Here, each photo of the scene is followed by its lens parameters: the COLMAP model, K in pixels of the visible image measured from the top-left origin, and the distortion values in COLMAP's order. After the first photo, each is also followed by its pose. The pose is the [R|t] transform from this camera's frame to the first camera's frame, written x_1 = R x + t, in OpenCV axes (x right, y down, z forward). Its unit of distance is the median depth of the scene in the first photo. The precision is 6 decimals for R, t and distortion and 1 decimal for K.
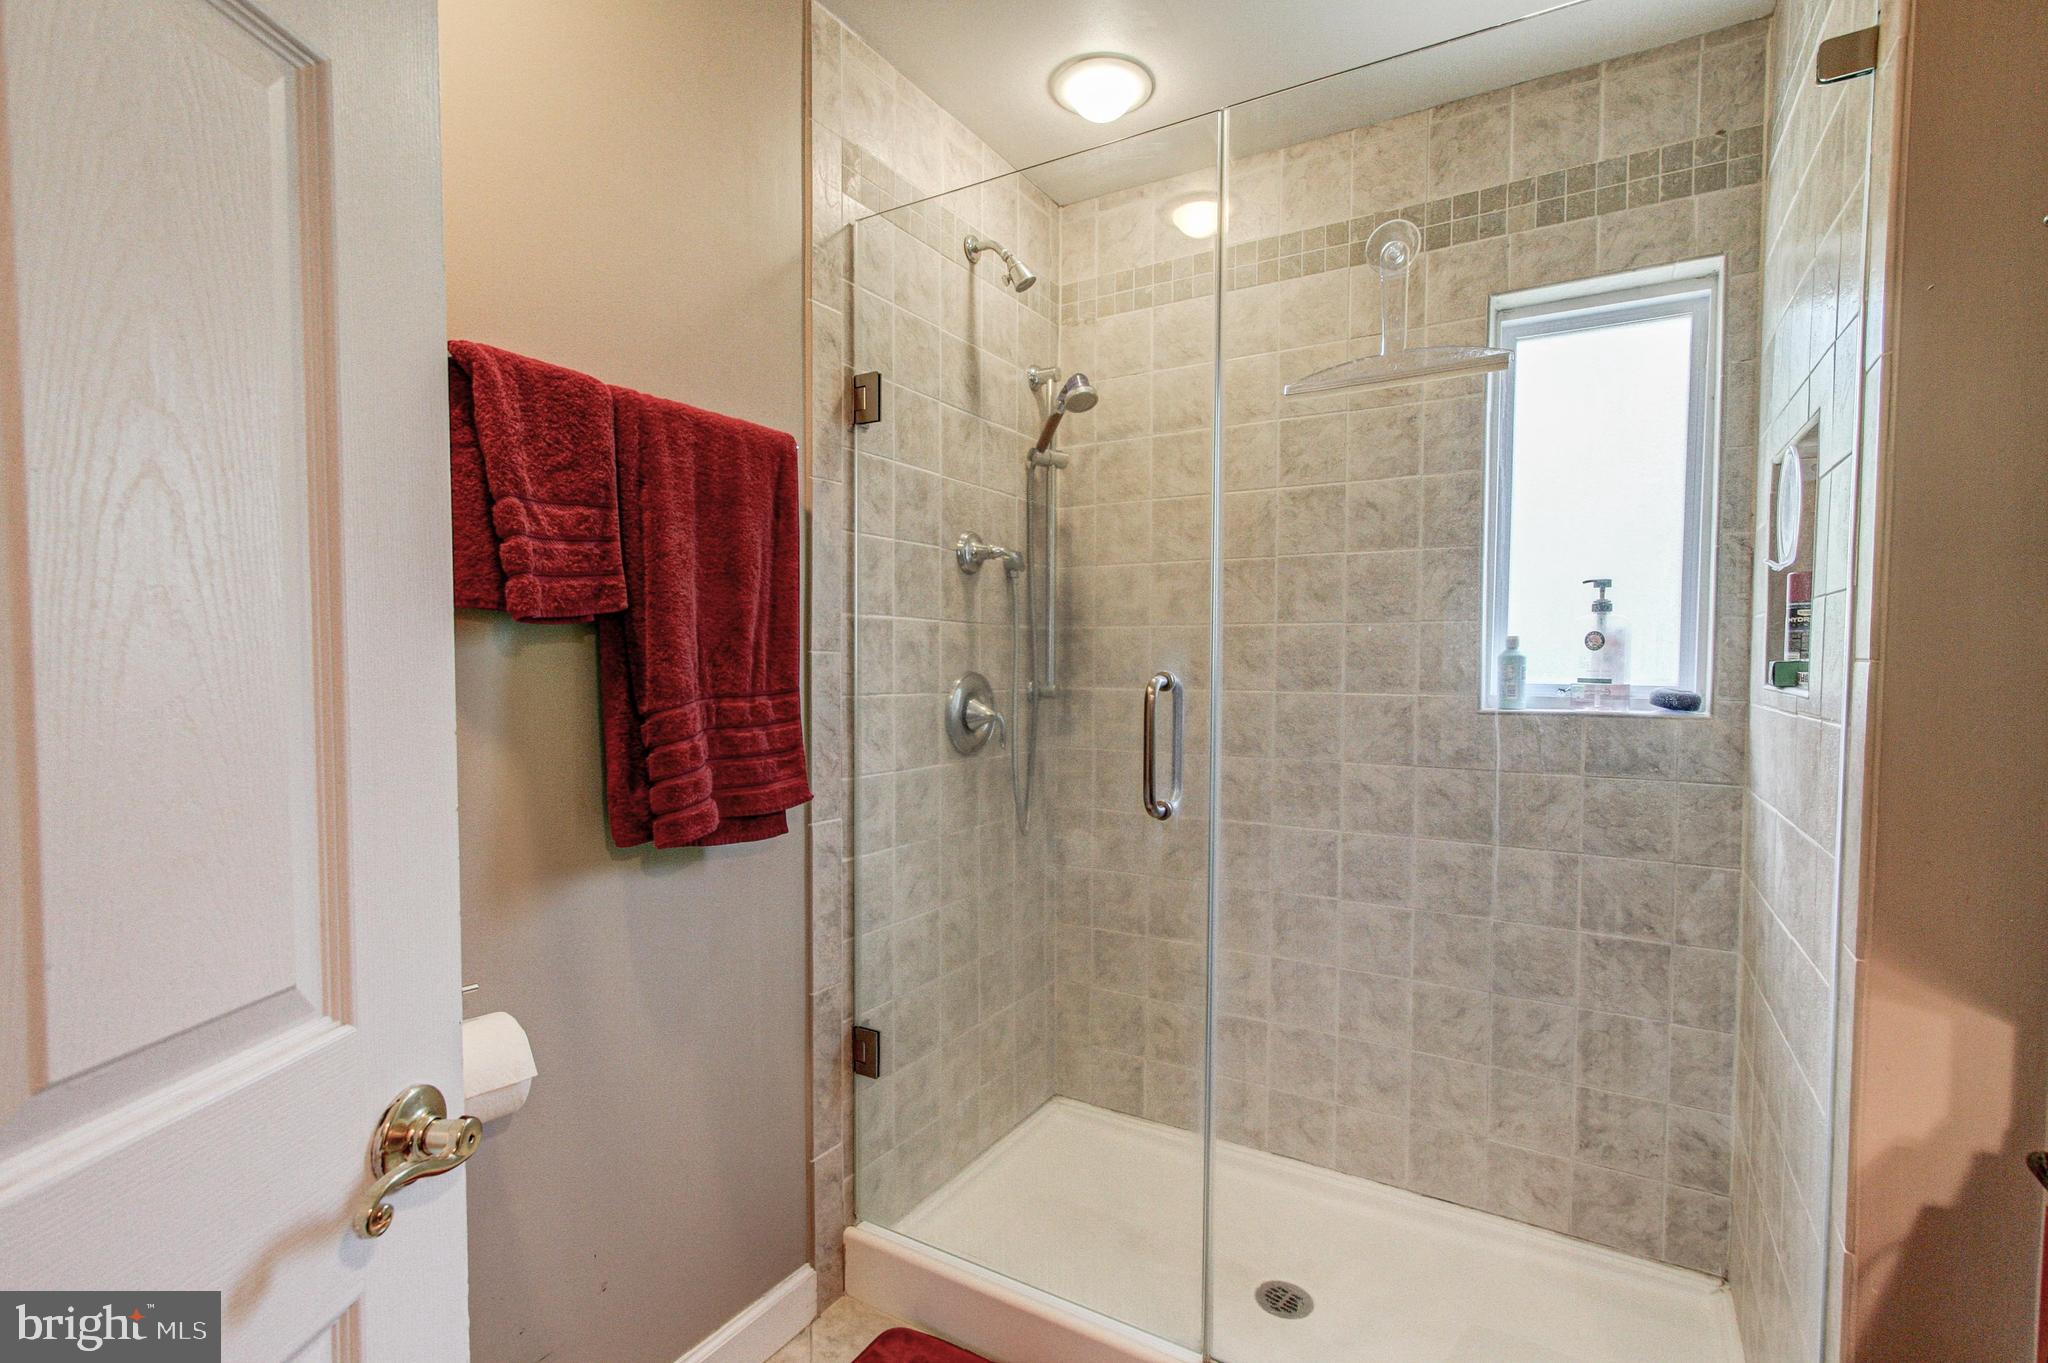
lens RADIAL K [[957.0, 0, 1027.0], [0, 957.0, 699.1], [0, 0, 1]] dist [0.001191, 0.001161]
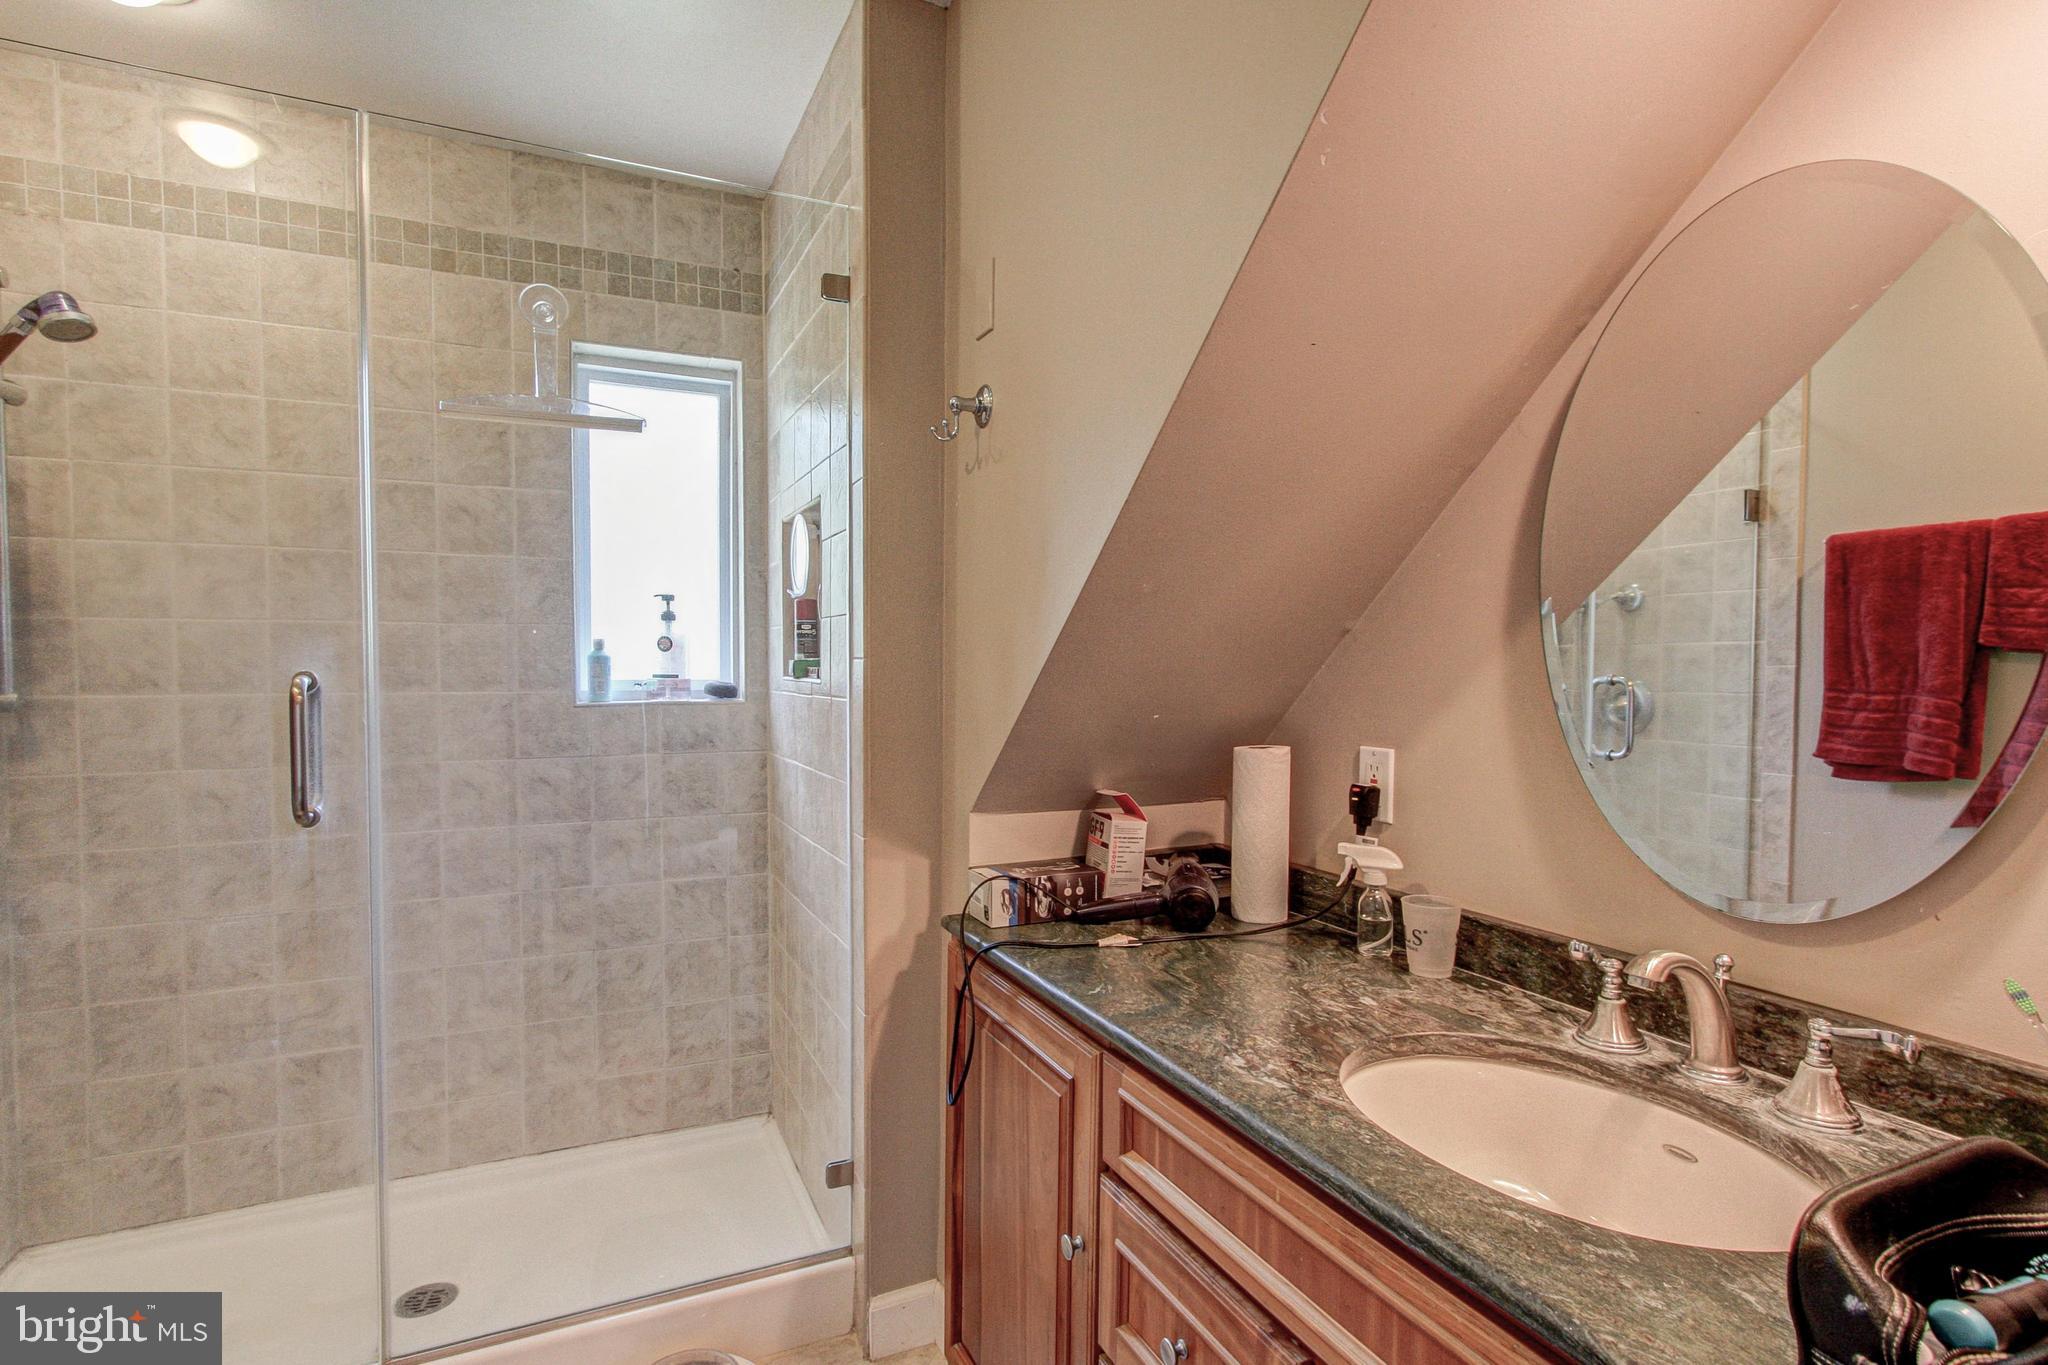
lens RADIAL K [[999.7, 0, 1043.1], [0, 999.7, 703.0], [0, 0, 1]] dist [-0.000887, 0.000537]
pose [[0.555344, -0.036148, 0.830835, -0.206697], [0.035297, 0.999179, 0.019879, 0.006689], [-0.830871, 0.018286, 0.556164, -0.119658]]
